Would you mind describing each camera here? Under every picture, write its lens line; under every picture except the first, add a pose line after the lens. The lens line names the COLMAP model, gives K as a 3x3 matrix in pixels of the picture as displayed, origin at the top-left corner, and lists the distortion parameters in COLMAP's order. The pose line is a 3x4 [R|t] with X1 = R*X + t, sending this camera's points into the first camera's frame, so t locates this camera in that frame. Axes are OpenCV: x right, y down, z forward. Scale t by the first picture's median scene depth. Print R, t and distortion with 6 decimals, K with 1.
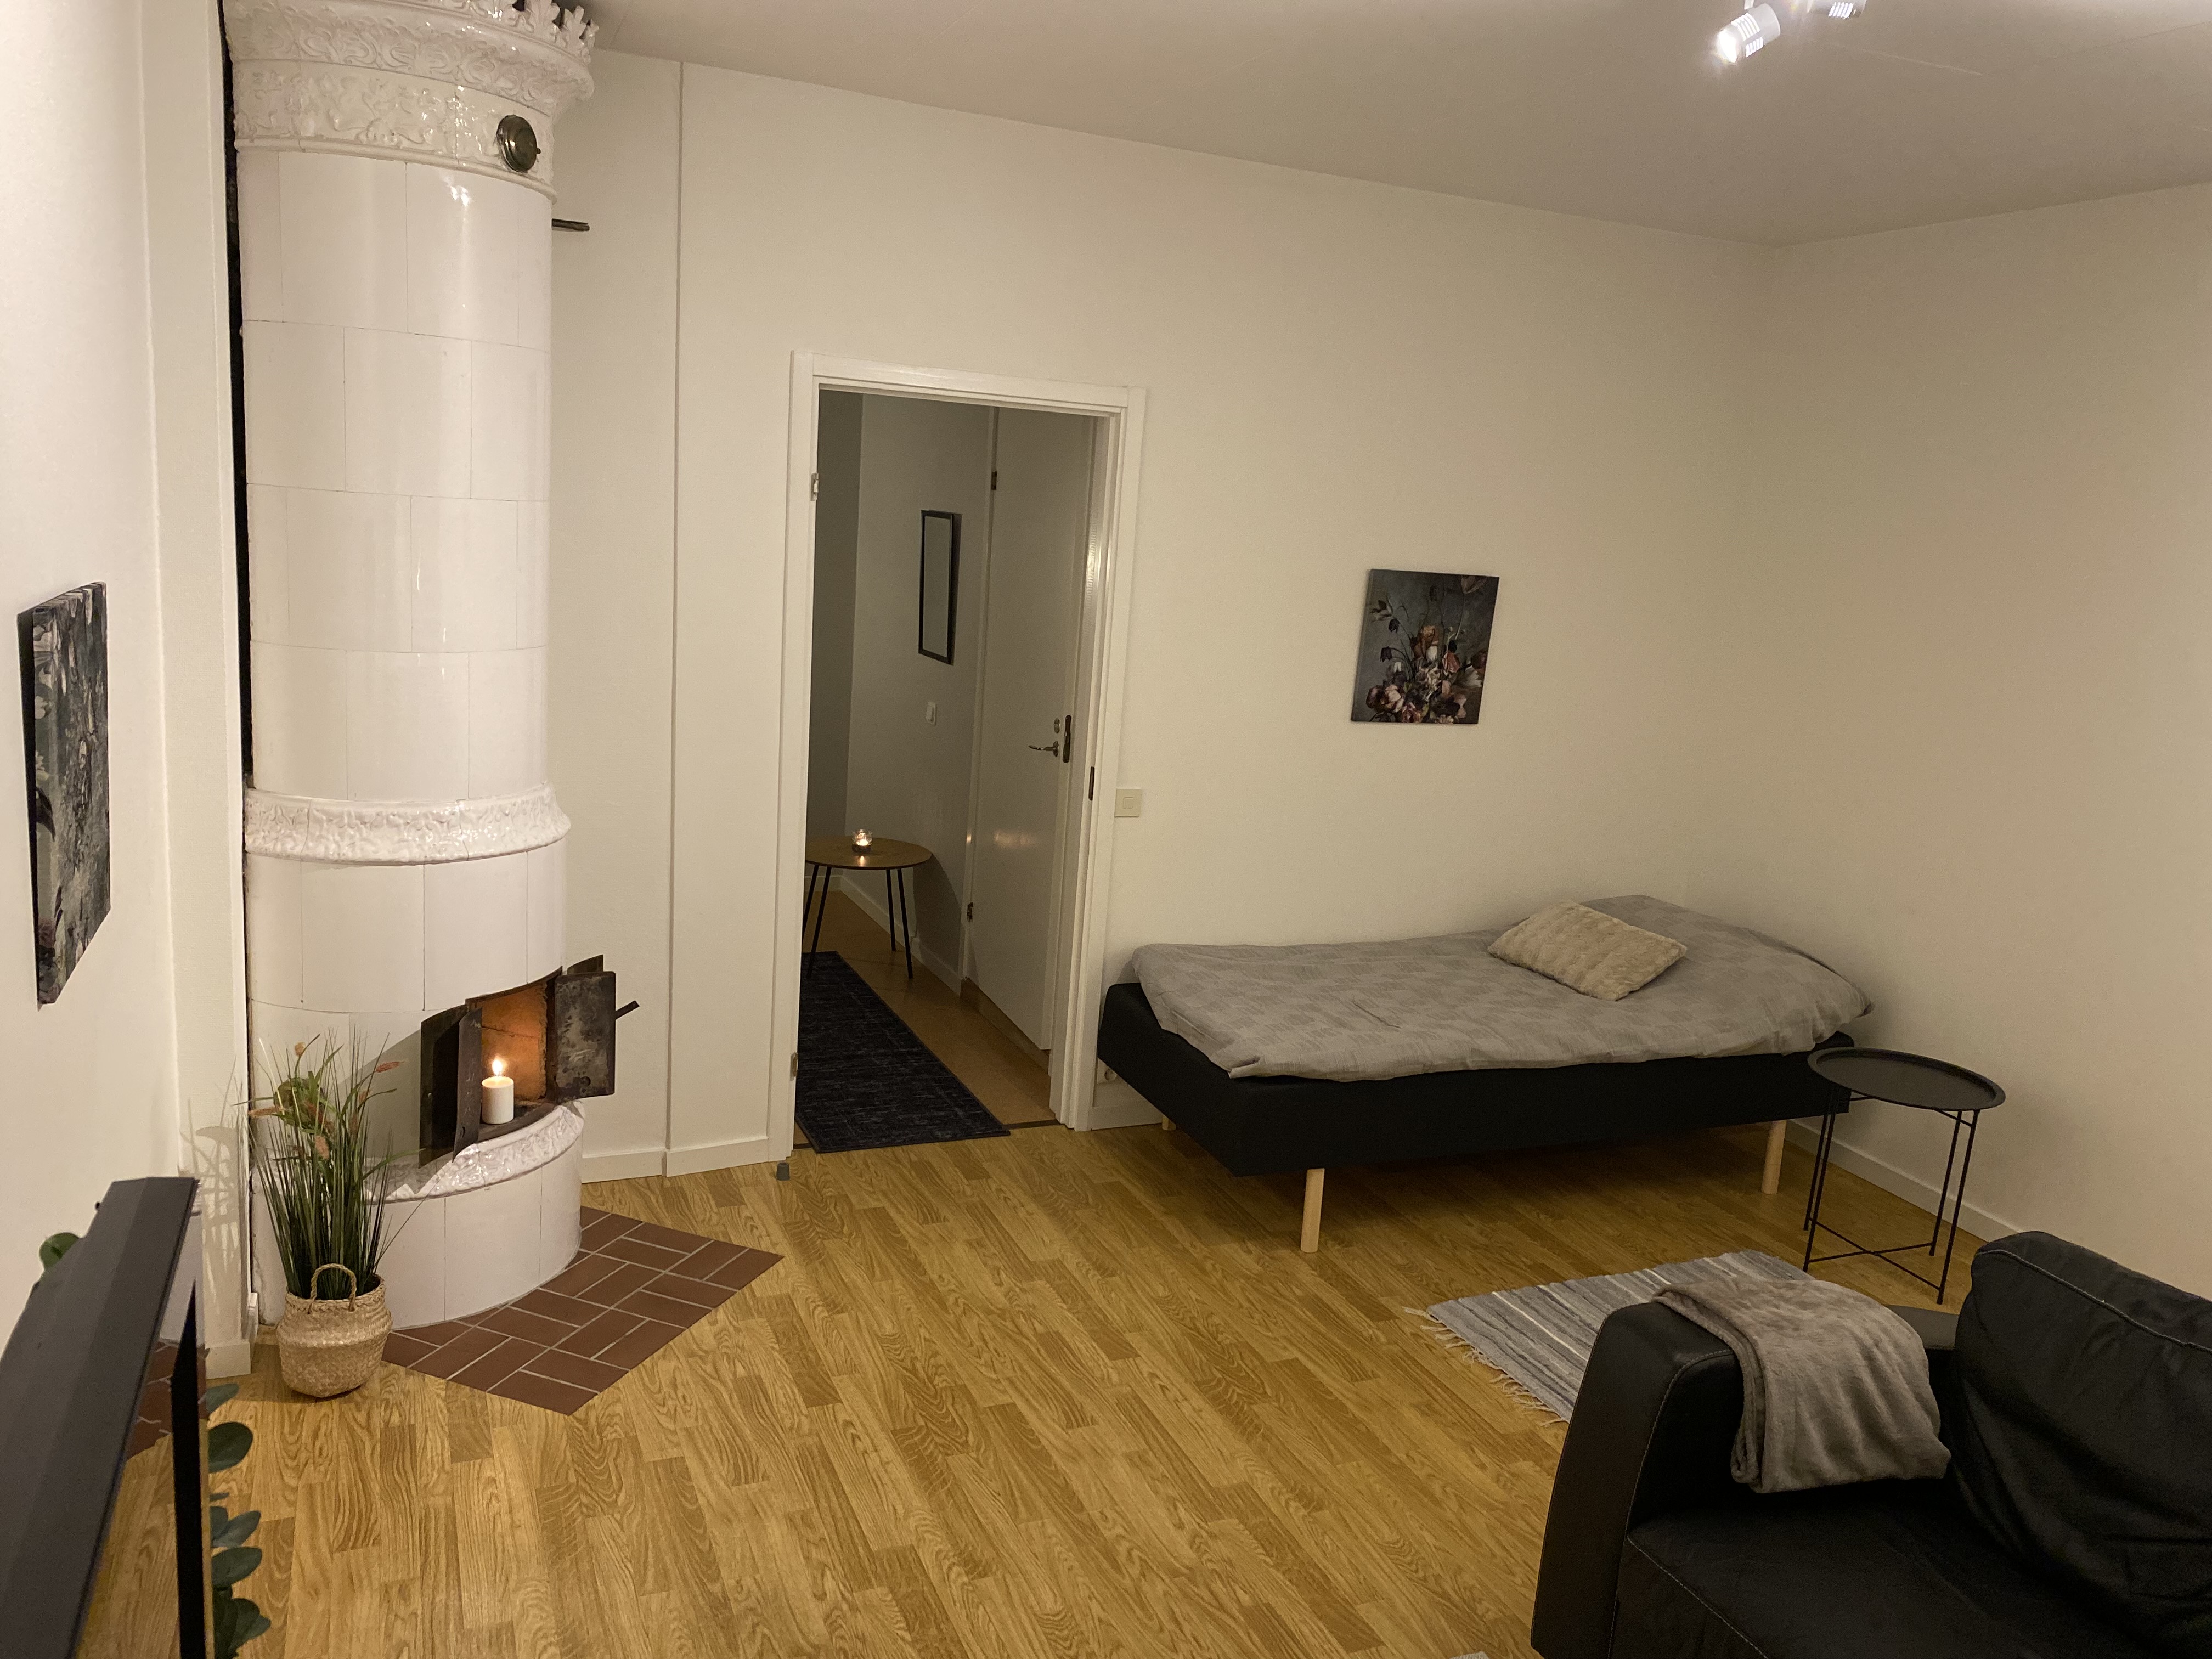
lens RADIAL K [[1667.5, 0, 1099.7], [0, 1667.5, 824.3], [0, 0, 1]] dist [-0.003258, -0.000309]
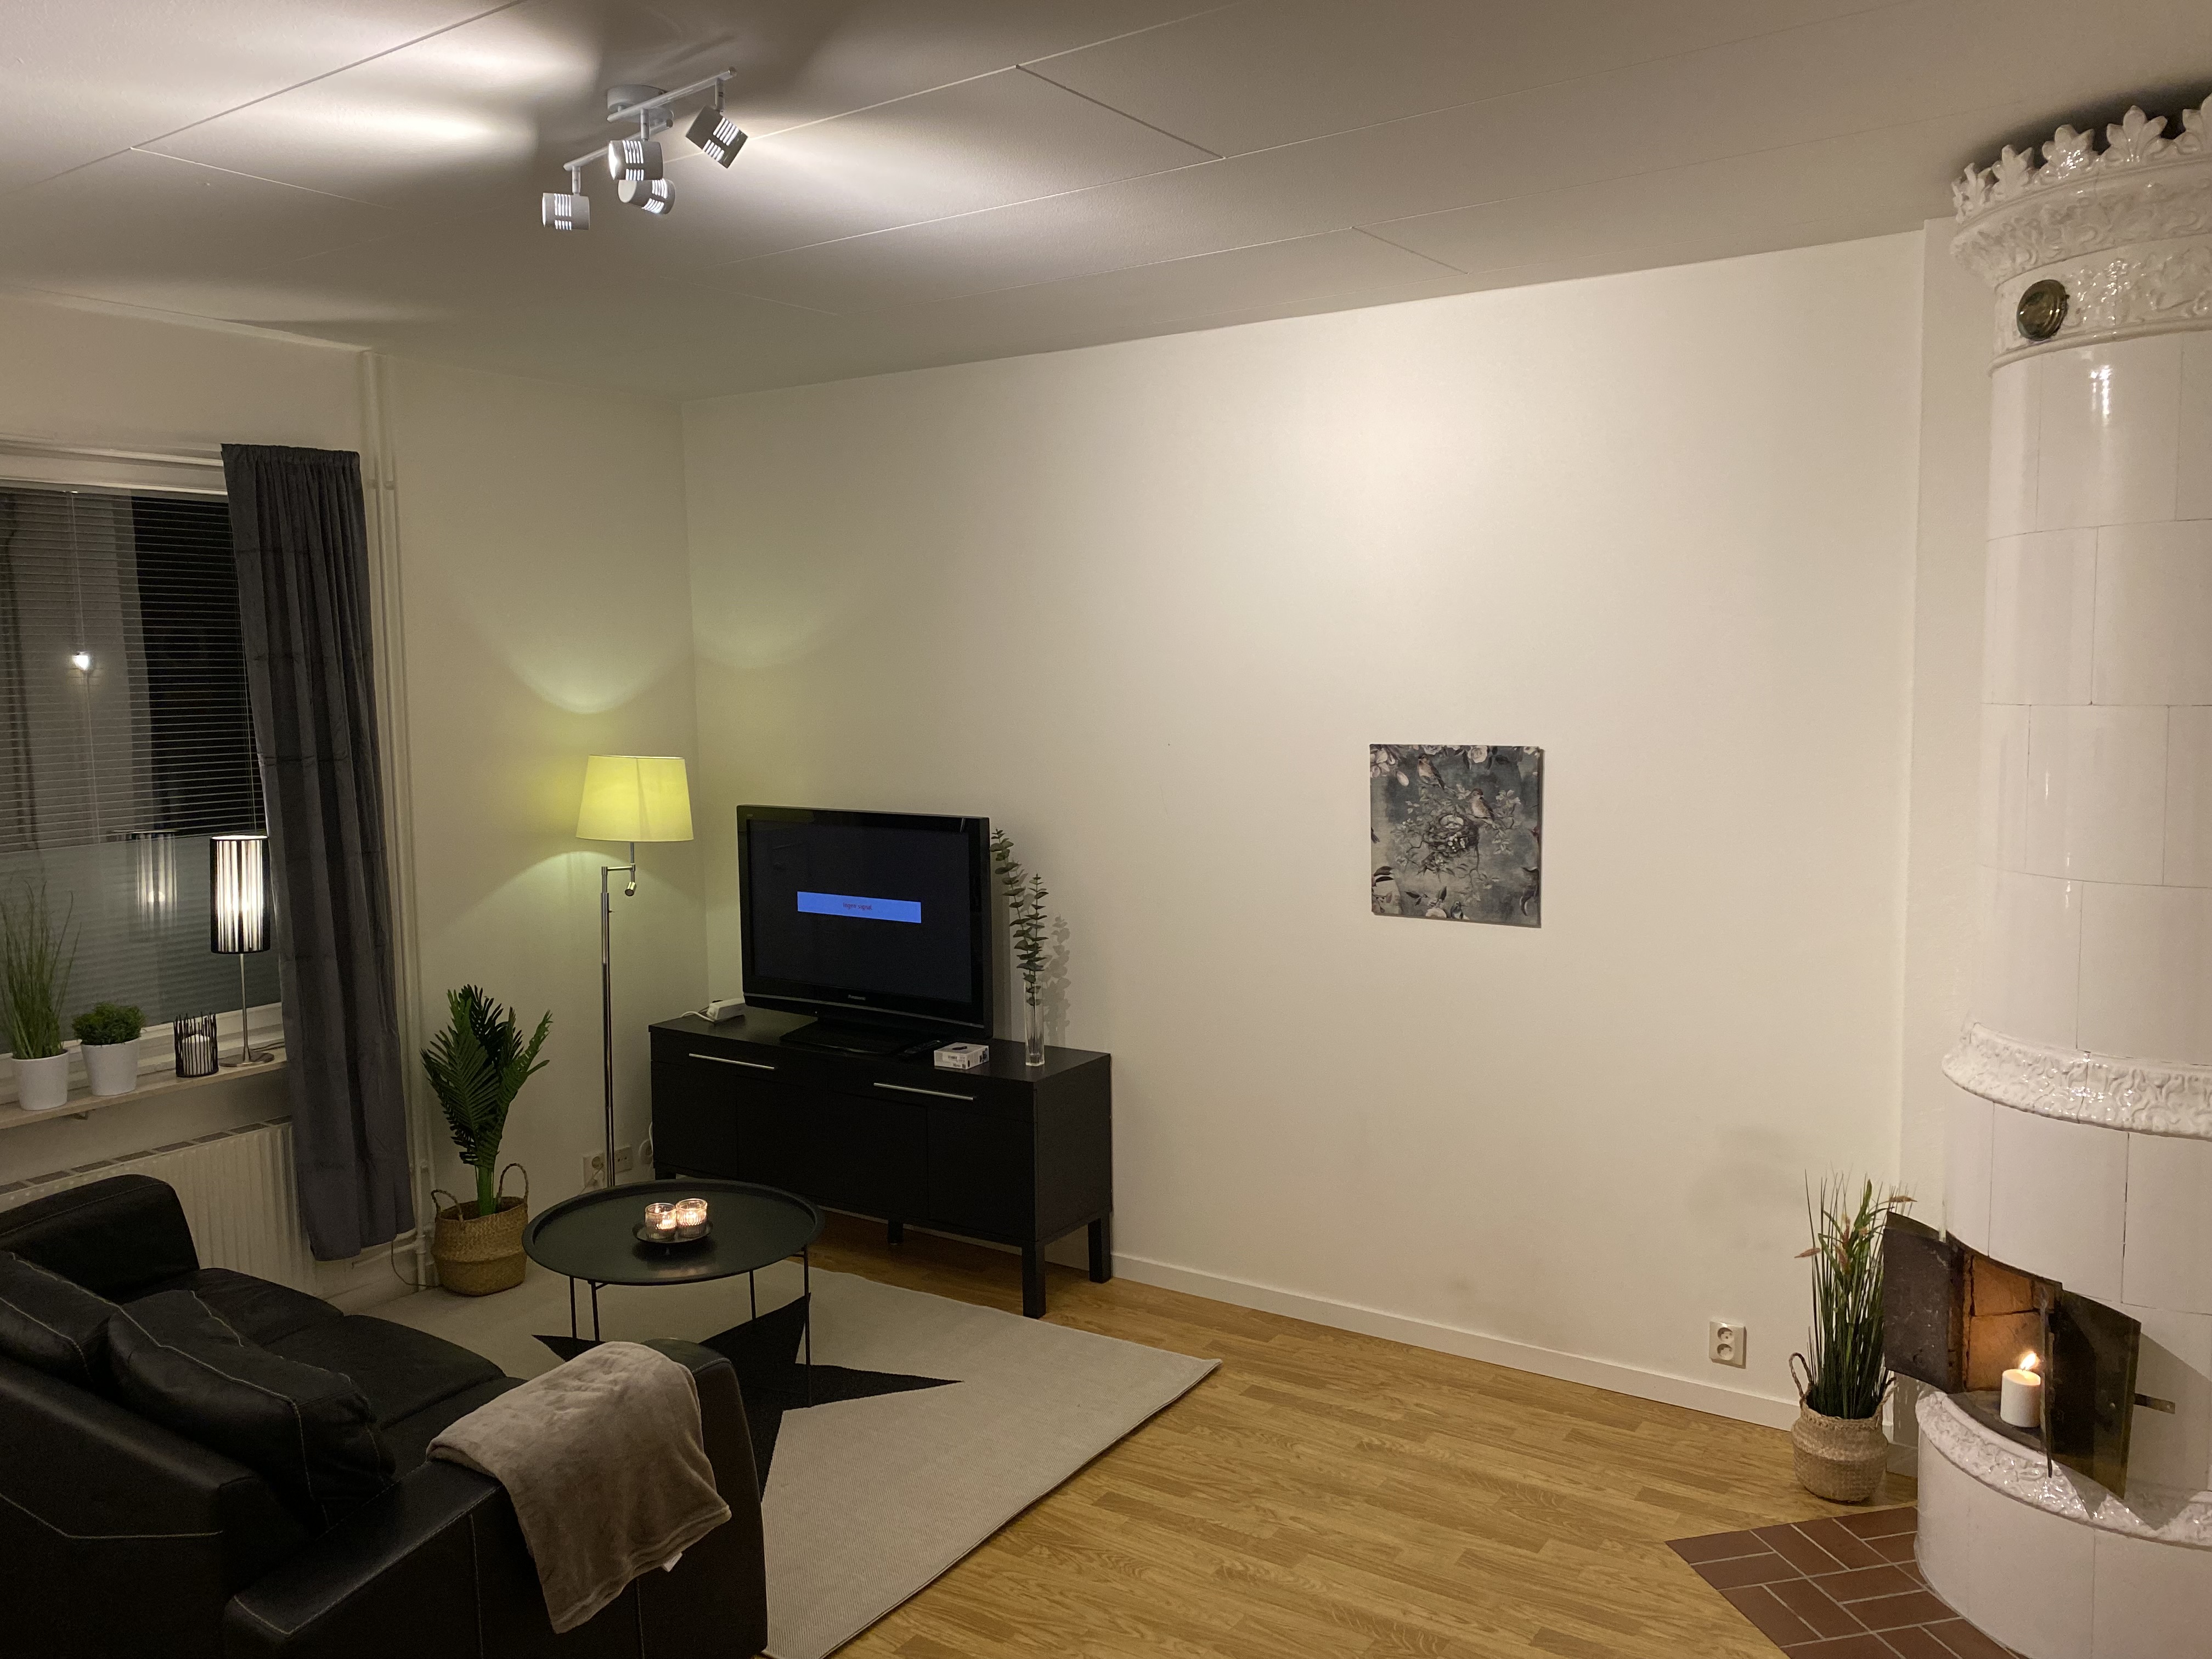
lens RADIAL K [[1667.5, 0, 1099.4], [0, 1667.5, 837.0], [0, 0, 1]] dist [-0.003258, -0.000309]
pose [[-0.833564, -0.001360, -0.552421, 0.601202], [-0.145278, 0.965337, 0.216838, -0.272248], [0.532977, 0.261003, -0.804868, 1.628801]]
